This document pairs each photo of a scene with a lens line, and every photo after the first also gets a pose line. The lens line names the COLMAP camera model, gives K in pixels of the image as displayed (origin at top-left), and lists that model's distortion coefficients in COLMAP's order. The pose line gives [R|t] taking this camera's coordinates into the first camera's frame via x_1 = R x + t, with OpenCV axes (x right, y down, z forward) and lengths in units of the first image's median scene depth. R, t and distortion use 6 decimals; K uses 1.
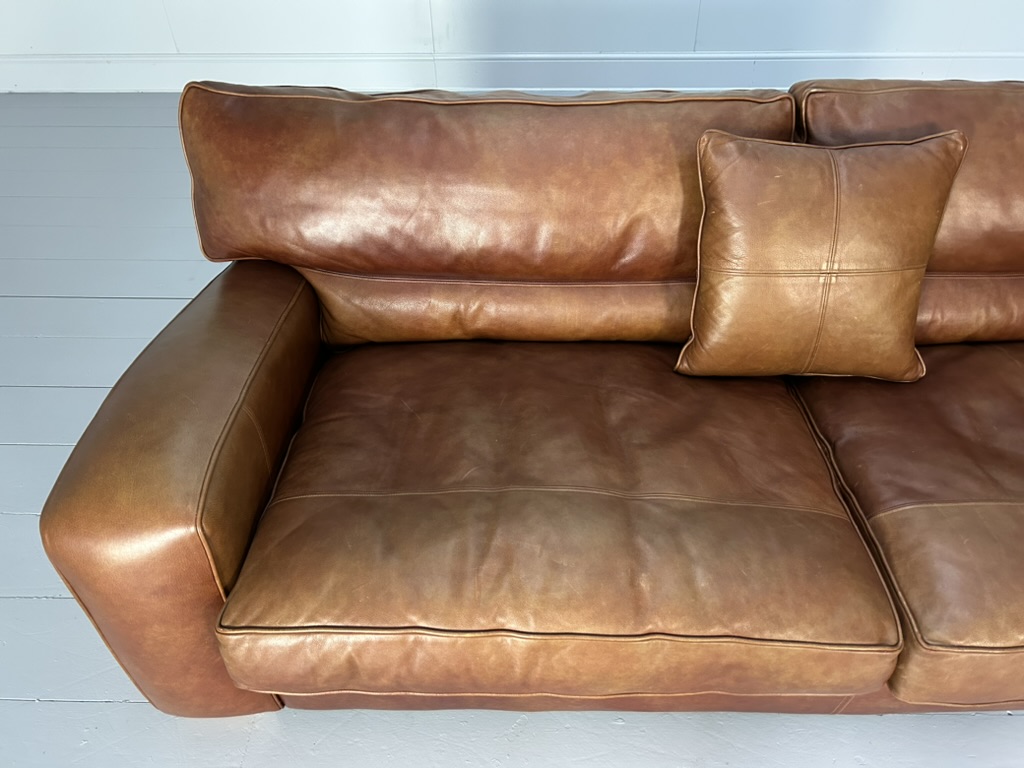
lens RADIAL K [[775.5, 0, 512.0], [0, 775.5, 384.0], [0, 0, 1]] dist [0.008268, -0.002499]
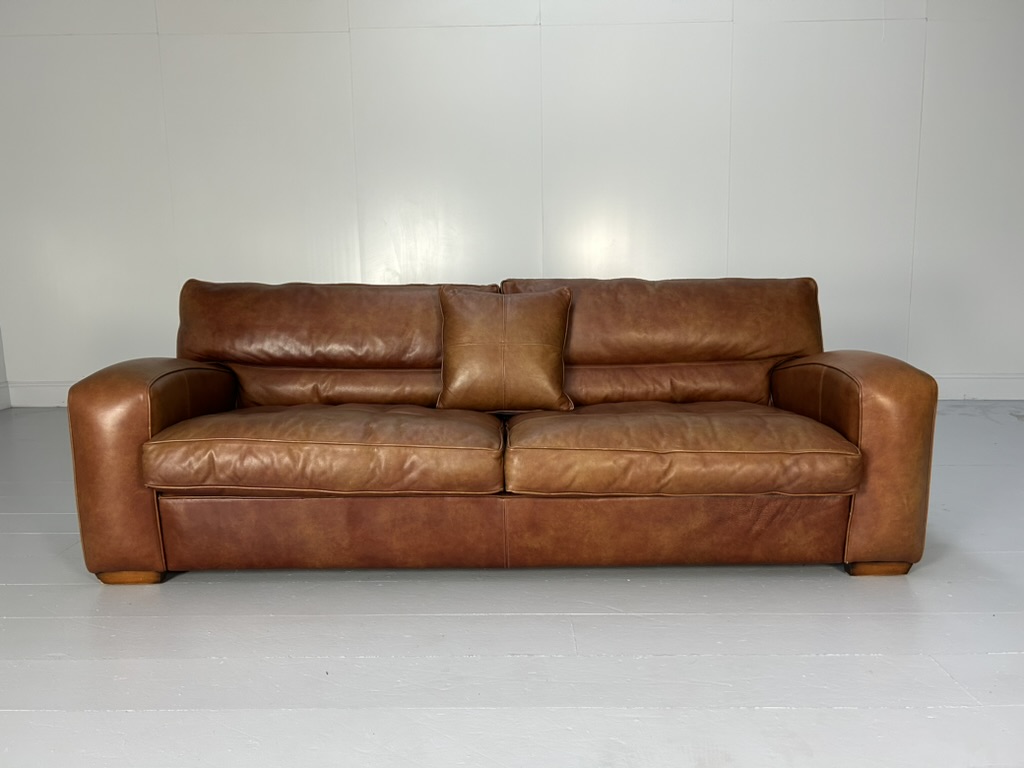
lens RADIAL K [[775.1, 0, 512.0], [0, 775.1, 384.0], [0, 0, 1]] dist [0.087680, -0.197161]
pose [[0.999824, 0.000274, 0.018771, 0.374140], [0.009965, 0.839677, -0.542995, 0.948925], [-0.015911, 0.543086, 0.839526, -0.544067]]
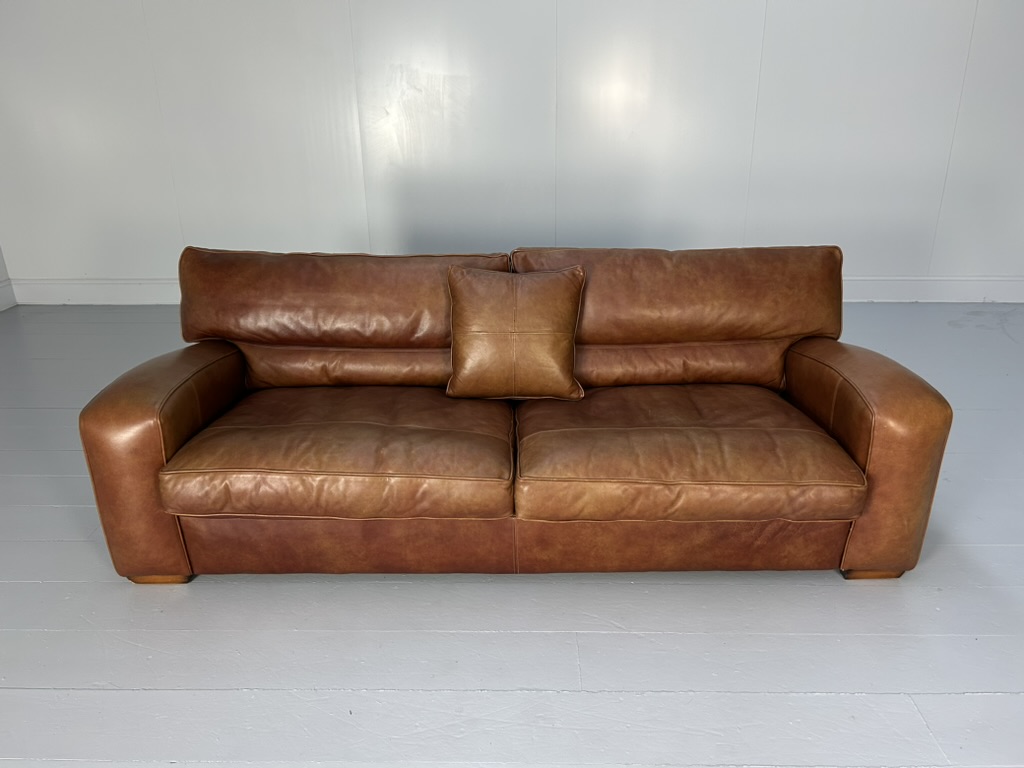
lens RADIAL K [[775.1, 0, 512.0], [0, 775.1, 384.0], [0, 0, 1]] dist [0.087680, -0.197161]
pose [[0.999965, 0.002038, 0.008138, 0.370232], [0.000769, 0.943708, -0.330779, 0.574473], [-0.008354, 0.330773, 0.943673, -0.709216]]
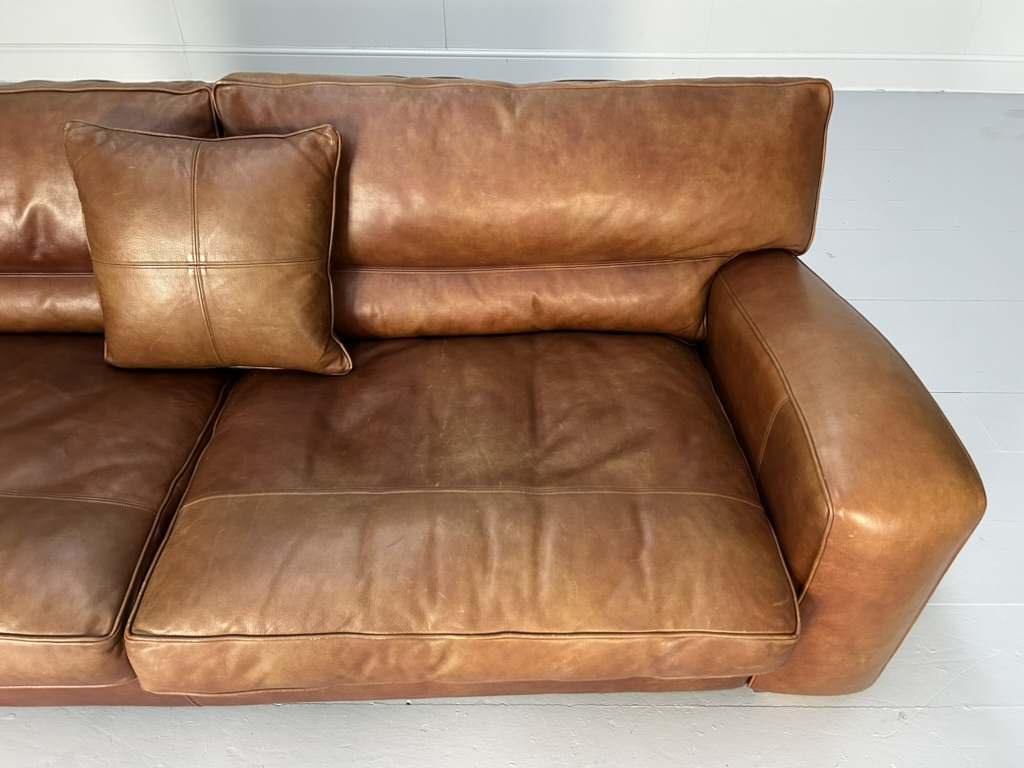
lens RADIAL K [[773.2, 0, 523.1], [0, 773.2, 383.1], [0, 0, 1]] dist [0.071926, -0.087867]
pose [[0.999197, -0.000276, 0.040061, 0.749597], [0.000346, 0.999998, -0.001755, 0.010452], [-0.040060, 0.001768, 0.999196, -0.019827]]
